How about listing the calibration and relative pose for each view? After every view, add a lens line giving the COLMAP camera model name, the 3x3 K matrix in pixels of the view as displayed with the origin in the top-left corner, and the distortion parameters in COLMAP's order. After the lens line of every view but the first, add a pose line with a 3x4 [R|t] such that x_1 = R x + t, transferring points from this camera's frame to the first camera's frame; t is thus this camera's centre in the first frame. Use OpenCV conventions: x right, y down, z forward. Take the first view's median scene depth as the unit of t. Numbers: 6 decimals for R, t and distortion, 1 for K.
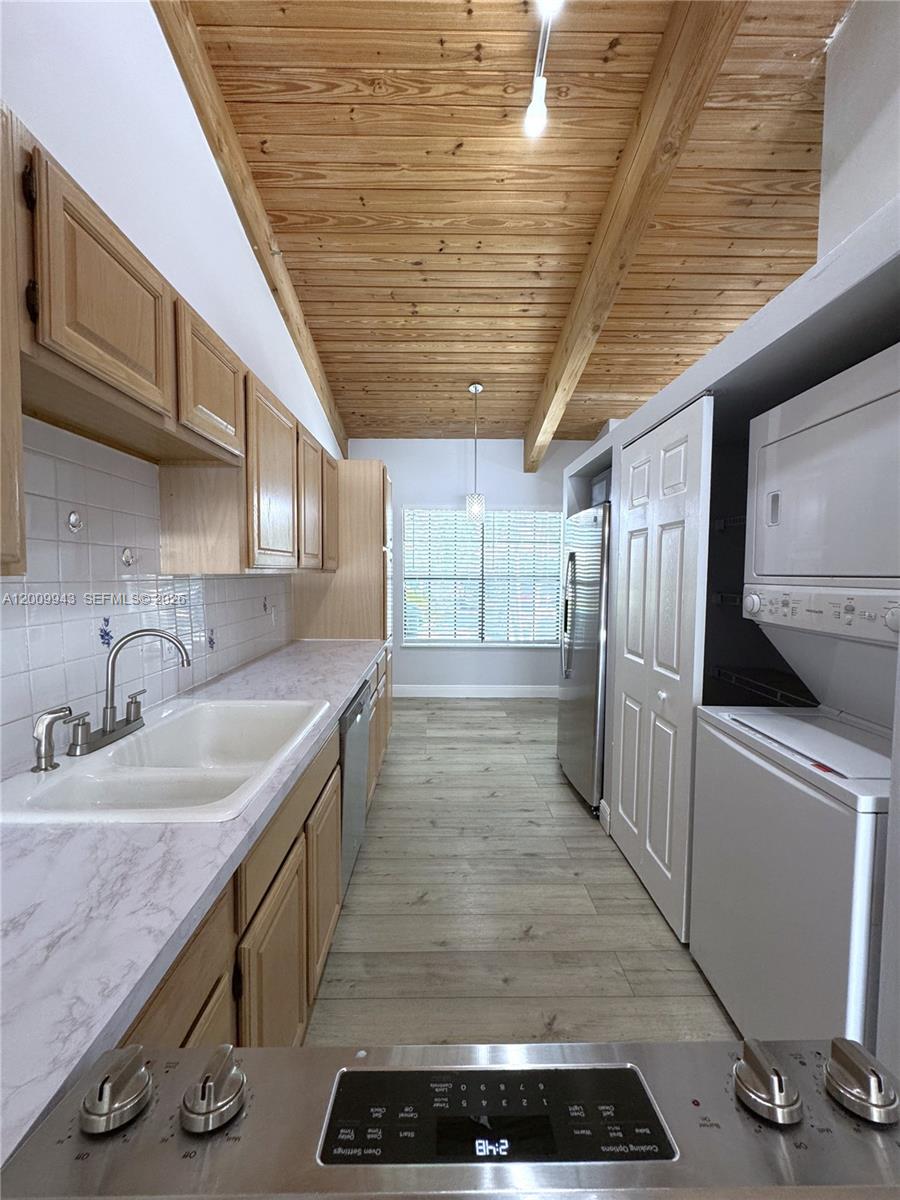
lens RADIAL K [[477.9, 0, 447.6], [0, 477.9, 598.2], [0, 0, 1]] dist [-0.002739, -0.000259]
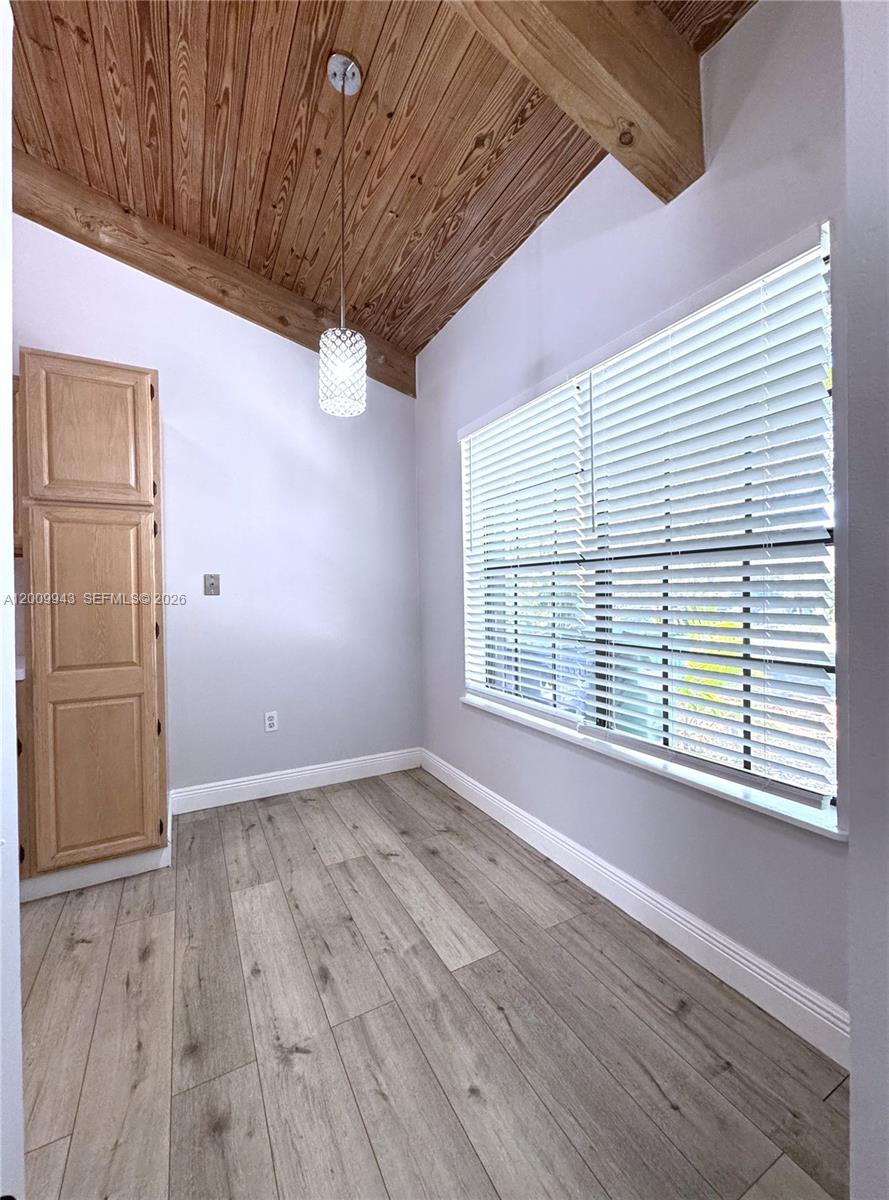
lens RADIAL K [[477.9, 0, 438.7], [0, 477.9, 597.2], [0, 0, 1]] dist [-0.002739, -0.000259]
pose [[0.462195, 0.001927, -0.886776, 0.502584], [-0.041587, 0.998944, -0.019505, -0.003038], [0.885803, 0.045893, 0.461787, 1.018980]]
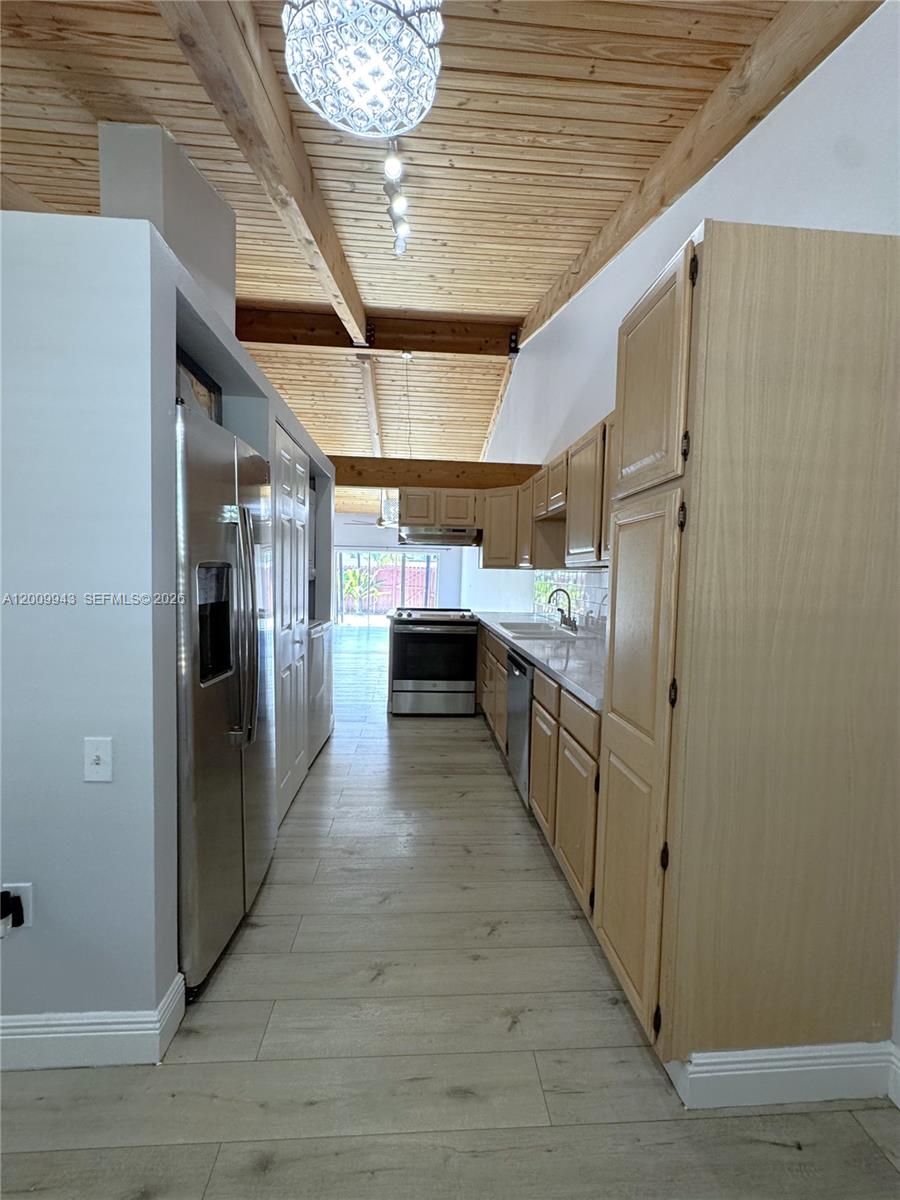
lens RADIAL K [[477.9, 0, 446.2], [0, 477.9, 603.5], [0, 0, 1]] dist [-0.002739, -0.000259]
pose [[-0.998450, -0.028320, -0.047908, 0.044733], [-0.033590, 0.993023, 0.113036, -0.049917], [0.044373, 0.114470, -0.992435, 1.279198]]
